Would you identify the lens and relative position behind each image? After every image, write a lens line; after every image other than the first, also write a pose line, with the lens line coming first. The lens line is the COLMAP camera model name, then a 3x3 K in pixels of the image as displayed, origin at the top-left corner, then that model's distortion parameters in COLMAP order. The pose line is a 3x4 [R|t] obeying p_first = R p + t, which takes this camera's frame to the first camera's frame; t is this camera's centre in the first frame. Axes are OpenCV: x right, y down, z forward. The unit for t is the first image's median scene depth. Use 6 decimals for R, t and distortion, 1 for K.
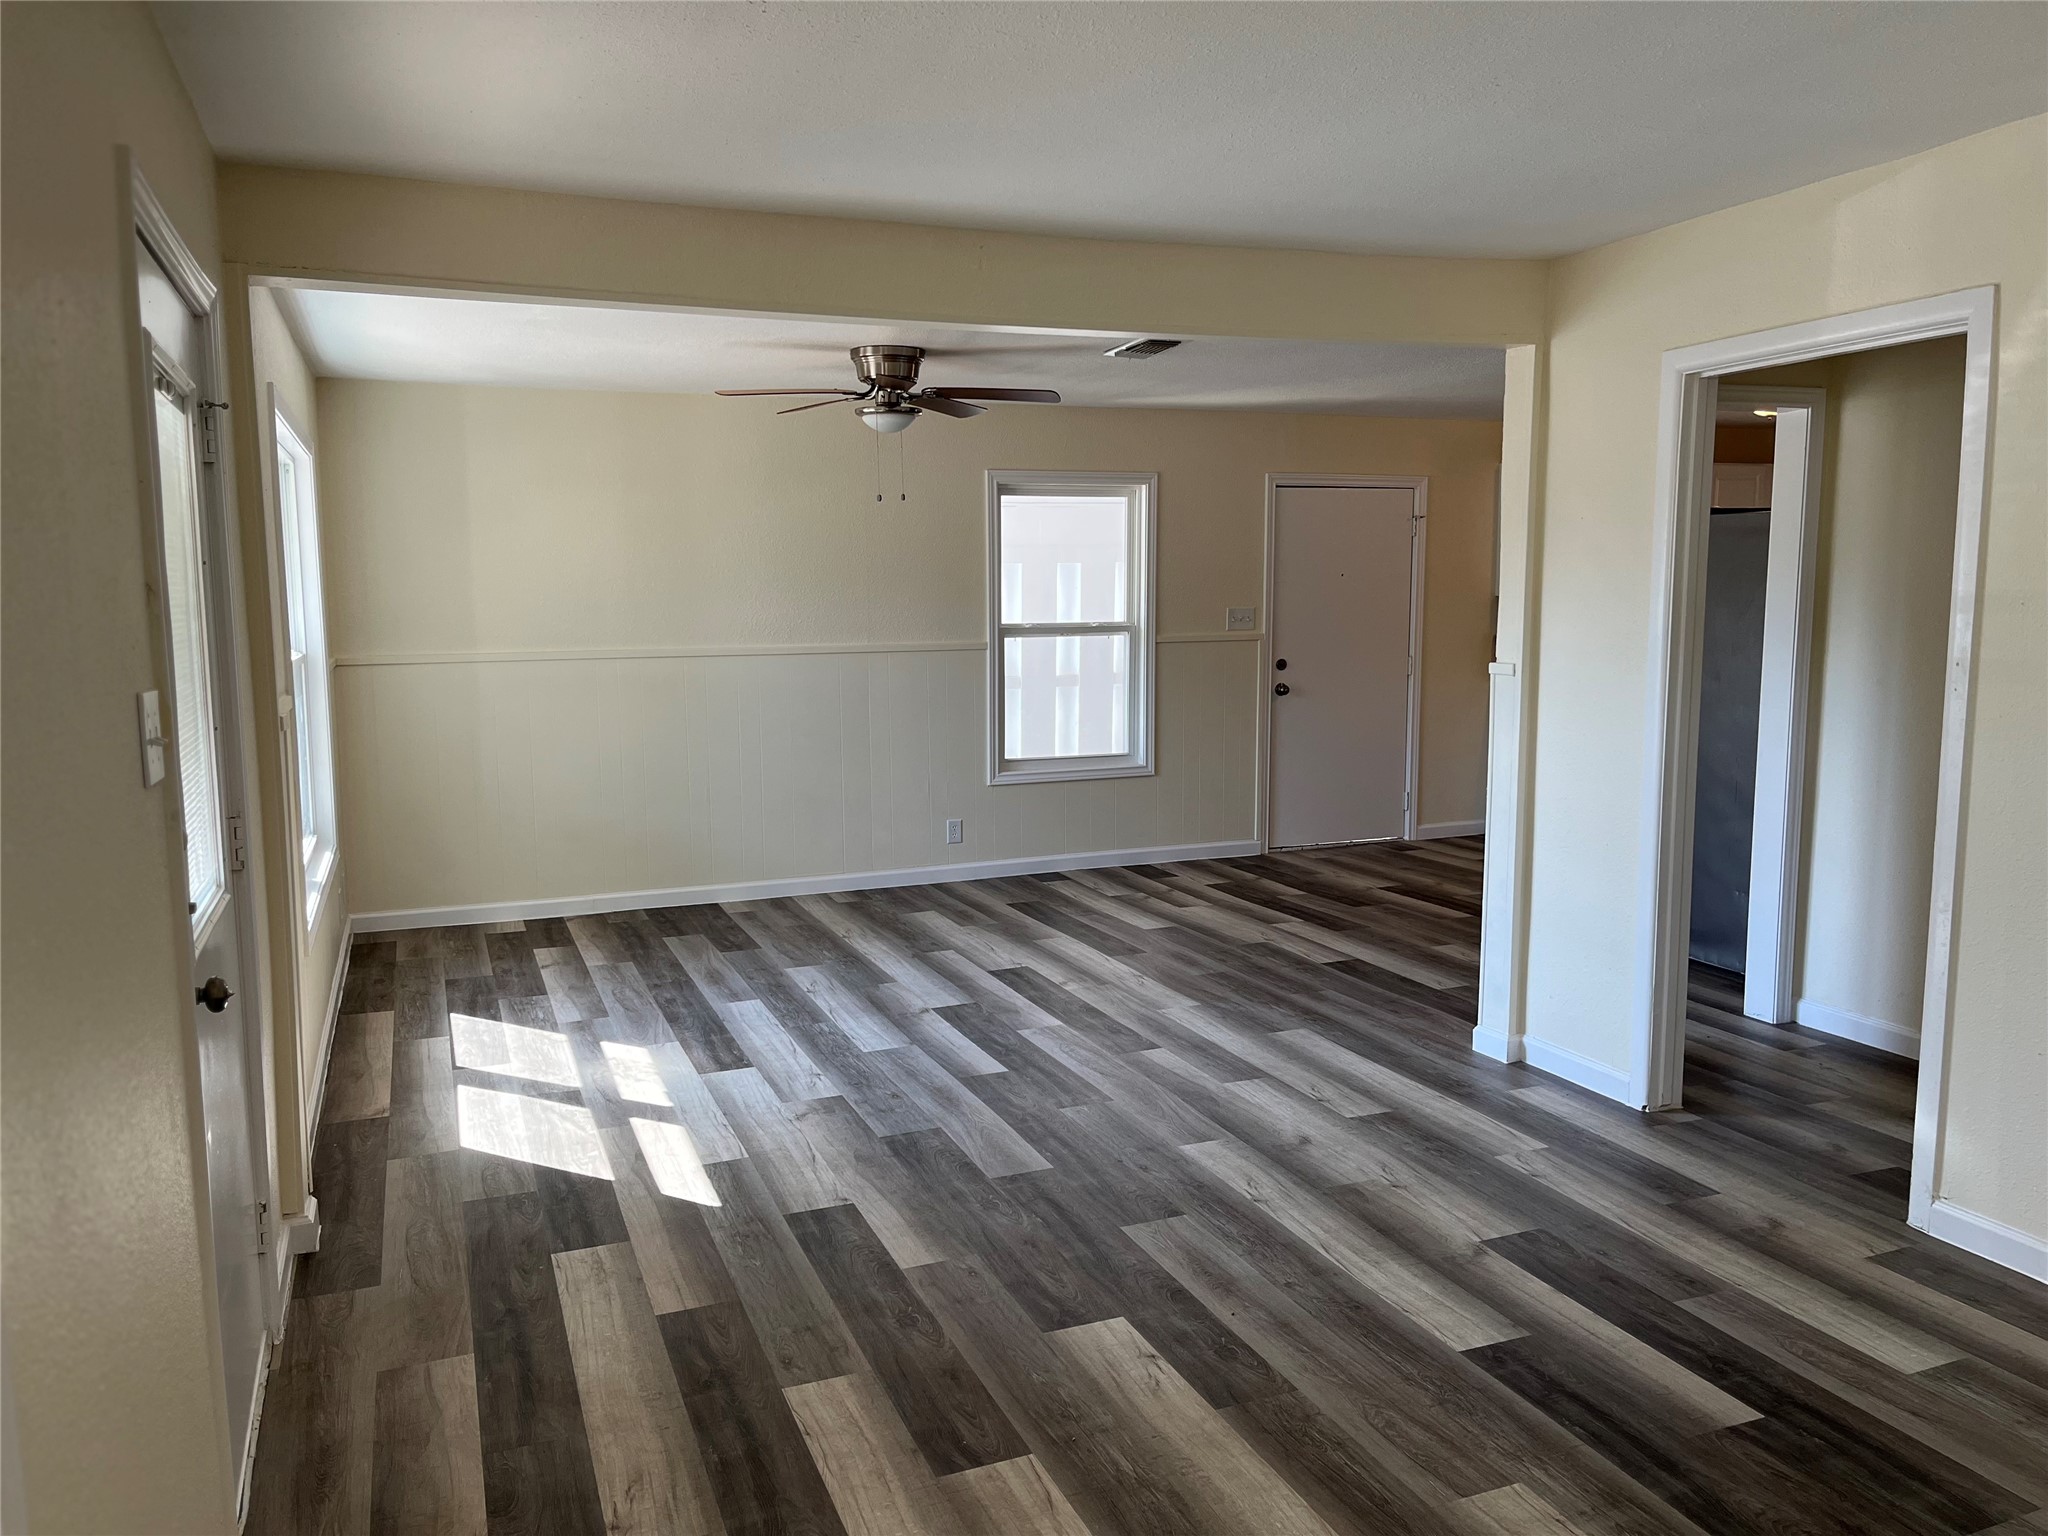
lens RADIAL K [[1442.8, 0, 1024.0], [0, 1442.8, 768.0], [0, 0, 1]] dist [0.064218, -0.000238]
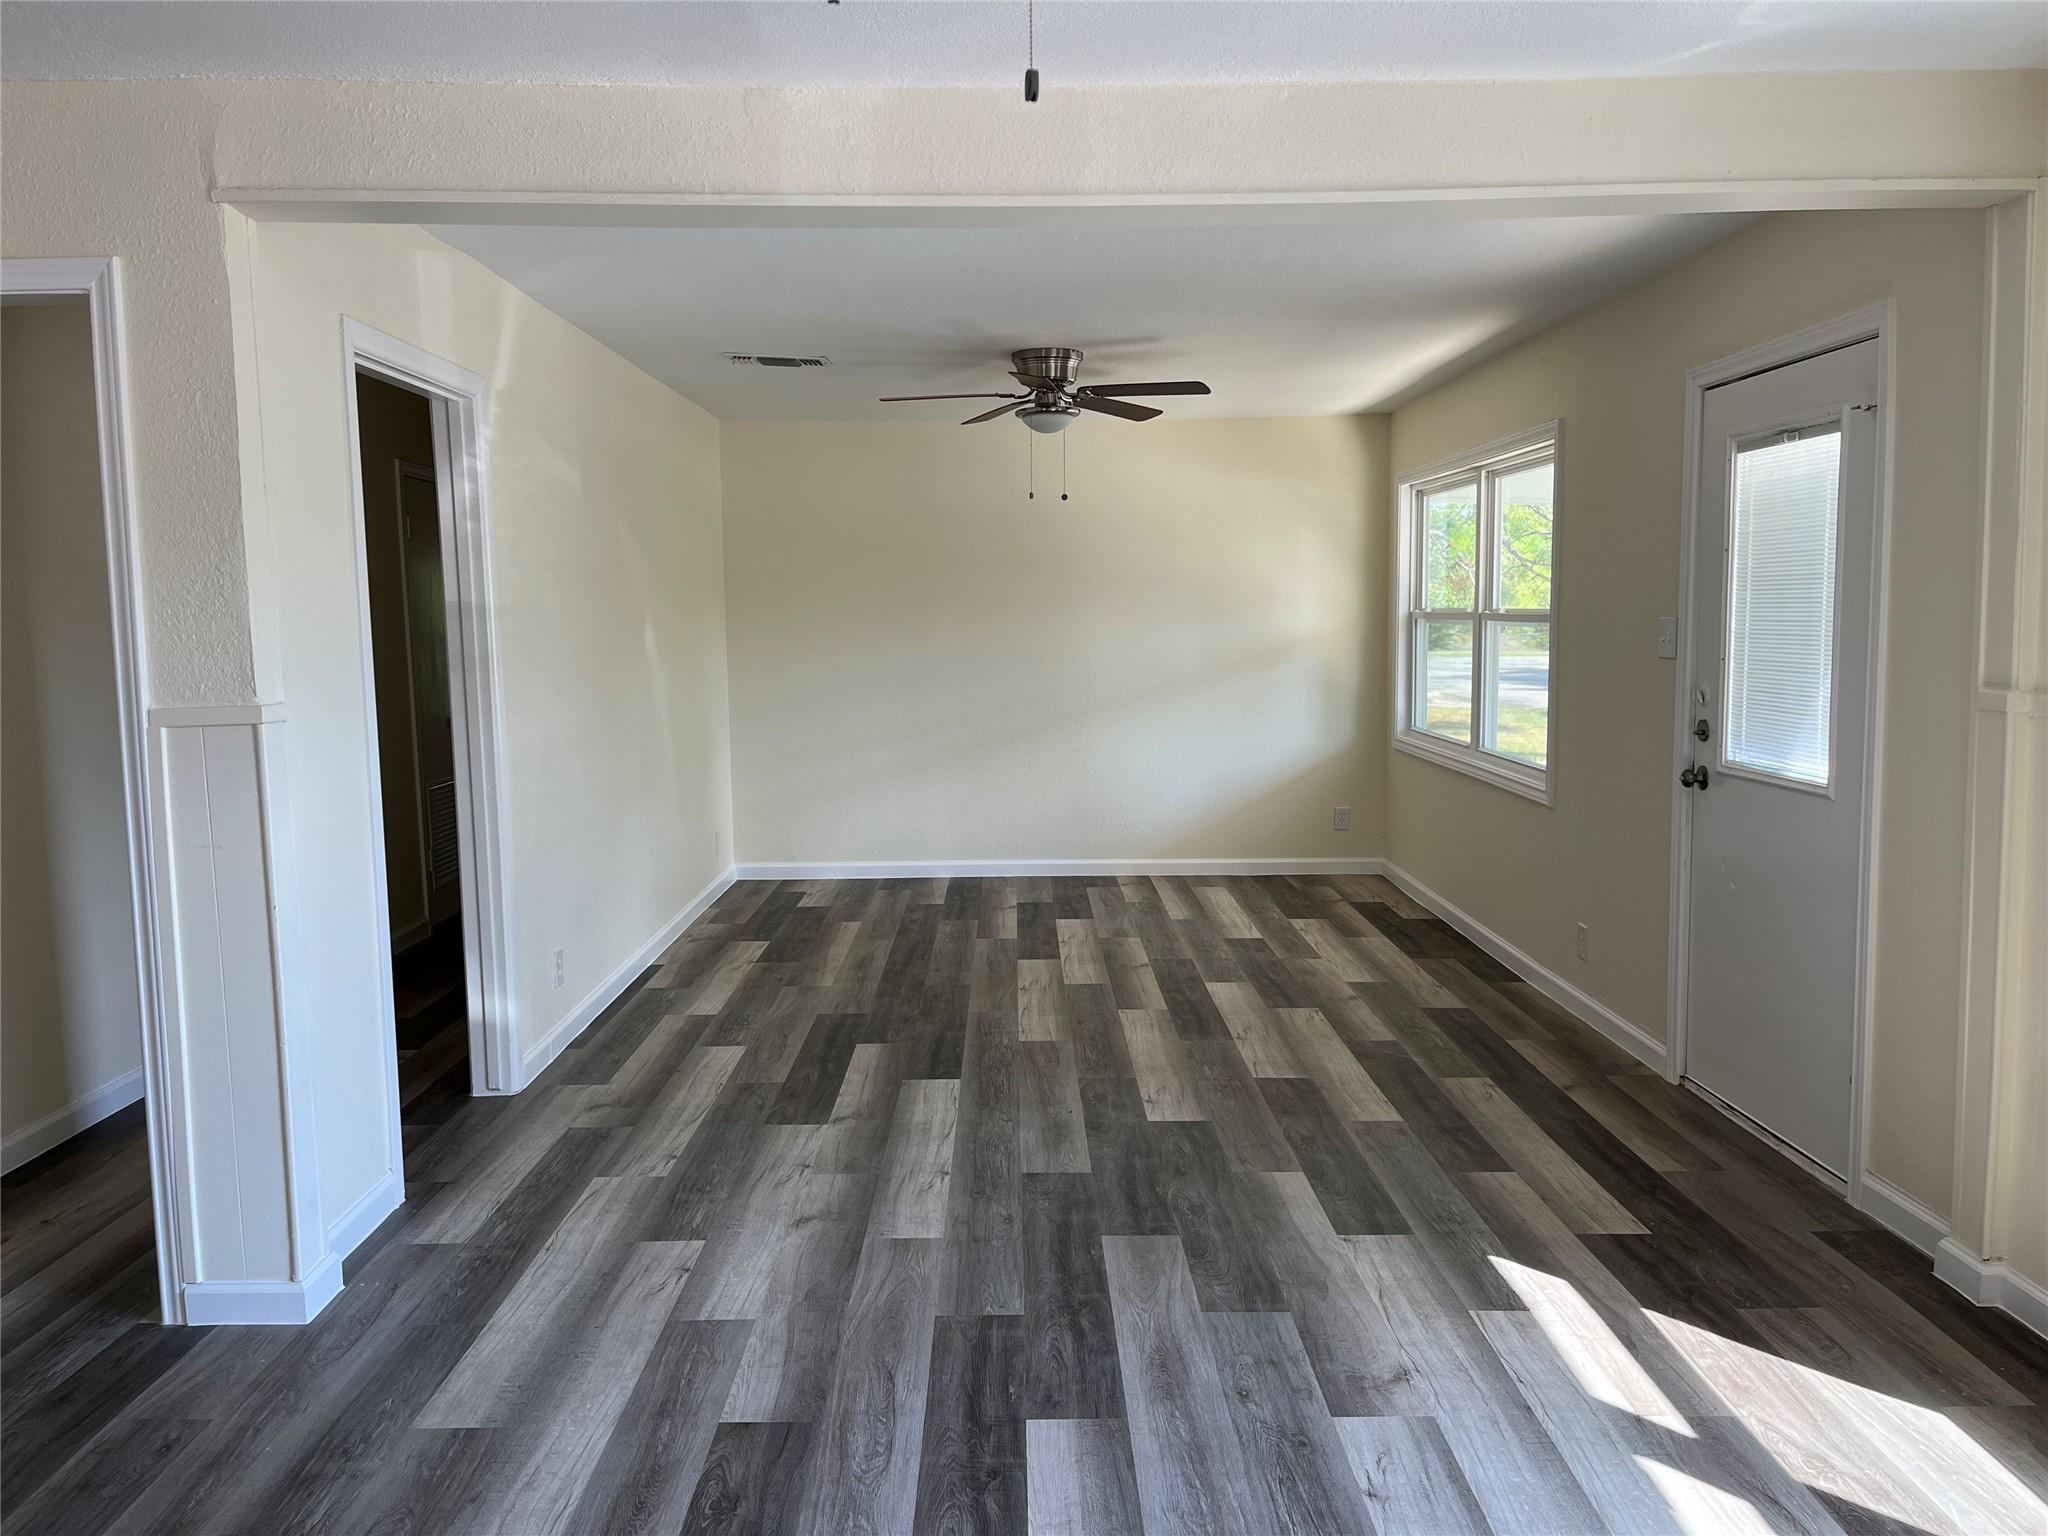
lens RADIAL K [[1565.0, 0, 1024.0], [0, 1565.0, 768.0], [0, 0, 1]] dist [0.053788, -0.006868]
pose [[-0.931621, -0.011275, 0.363257, -0.289037], [0.068026, 0.976444, 0.204769, -0.205203], [-0.357008, 0.215478, -0.908908, 1.896151]]
